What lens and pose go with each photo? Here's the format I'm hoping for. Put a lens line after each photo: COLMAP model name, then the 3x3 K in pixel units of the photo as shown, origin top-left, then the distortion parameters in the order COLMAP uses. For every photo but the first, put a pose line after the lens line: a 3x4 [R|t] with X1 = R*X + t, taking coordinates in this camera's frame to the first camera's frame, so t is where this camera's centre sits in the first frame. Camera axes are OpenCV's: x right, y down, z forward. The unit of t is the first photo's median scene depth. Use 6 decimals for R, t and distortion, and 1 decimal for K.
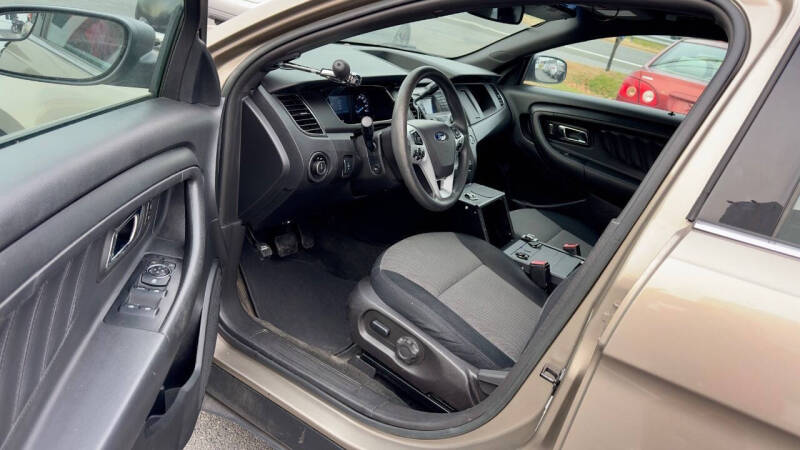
lens RADIAL K [[543.4, 0, 400.0], [0, 543.4, 225.0], [0, 0, 1]] dist [0.142951, -0.275217]
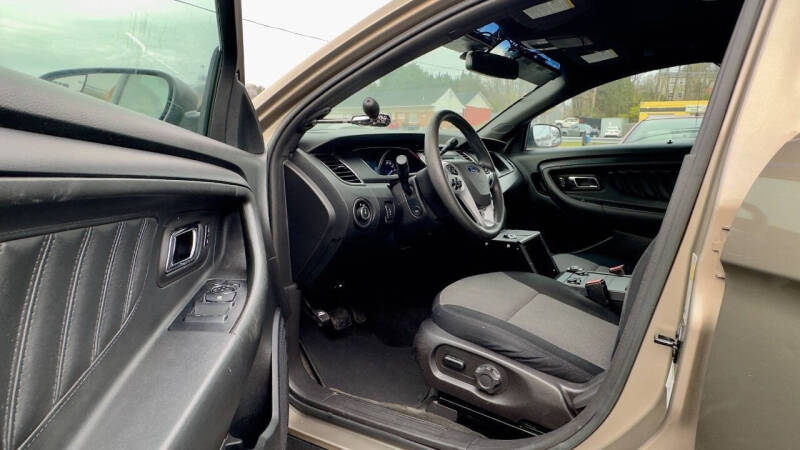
lens RADIAL K [[492.9, 0, 400.0], [0, 492.9, 225.0], [0, 0, 1]] dist [-0.007066, -0.001103]
pose [[0.981725, -0.188077, -0.029025, -0.056626], [0.177796, 0.960851, -0.212494, 0.120298], [0.067854, 0.203450, 0.976731, 0.106942]]
